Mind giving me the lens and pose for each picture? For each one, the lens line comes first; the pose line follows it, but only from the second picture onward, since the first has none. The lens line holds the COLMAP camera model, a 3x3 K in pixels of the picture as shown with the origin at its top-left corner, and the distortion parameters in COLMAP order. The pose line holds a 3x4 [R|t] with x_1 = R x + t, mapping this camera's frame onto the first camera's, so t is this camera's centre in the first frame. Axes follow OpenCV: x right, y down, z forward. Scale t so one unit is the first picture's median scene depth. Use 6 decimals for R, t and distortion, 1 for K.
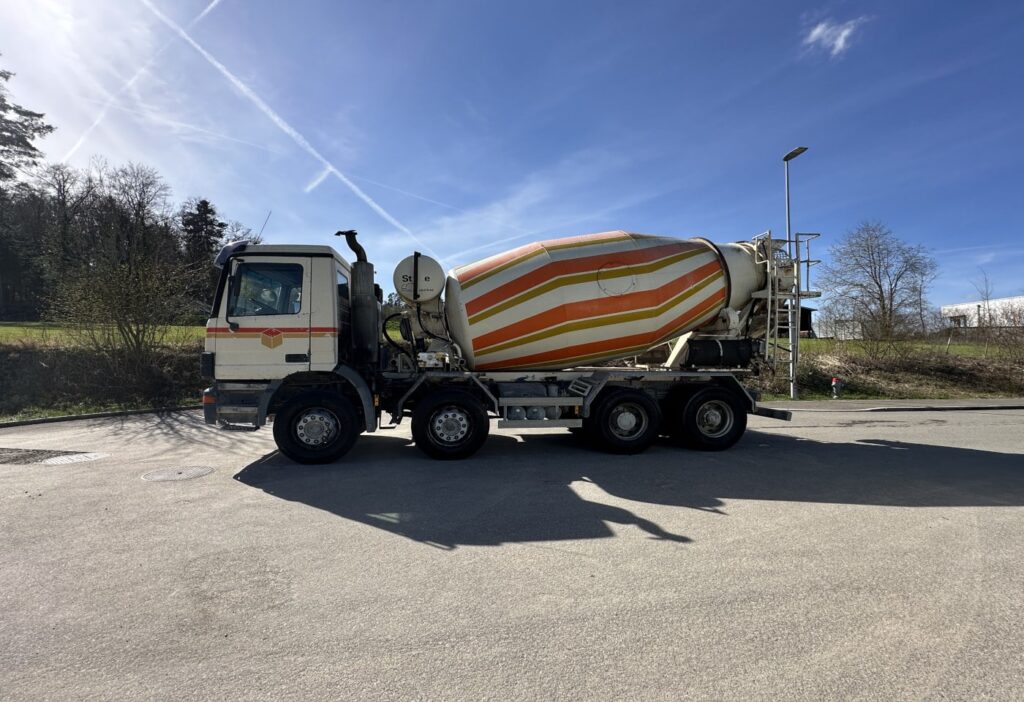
lens RADIAL K [[717.8, 0, 512.0], [0, 717.8, 351.0], [0, 0, 1]] dist [0.003231, -0.019493]
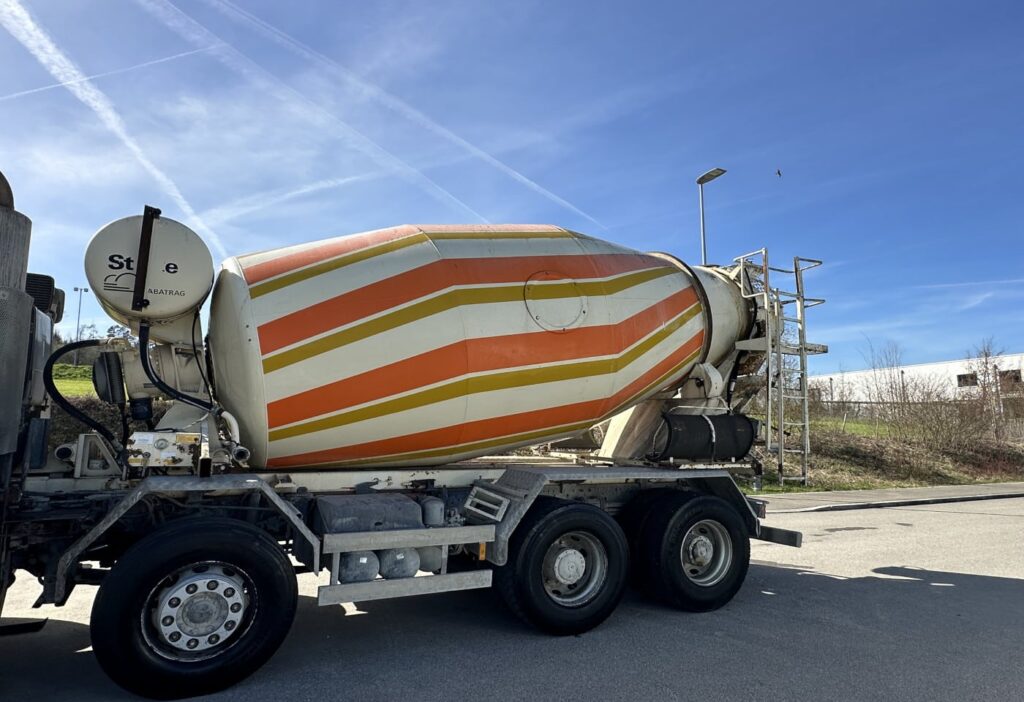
lens RADIAL K [[627.8, 0, 512.1], [0, 627.8, 327.8], [0, 0, 1]] dist [-0.002208, 0.000340]
pose [[0.929507, 0.068651, 0.362359, -0.058908], [-0.020310, 0.990560, -0.135568, -0.013171], [-0.368245, 0.118652, 0.922127, 0.559227]]
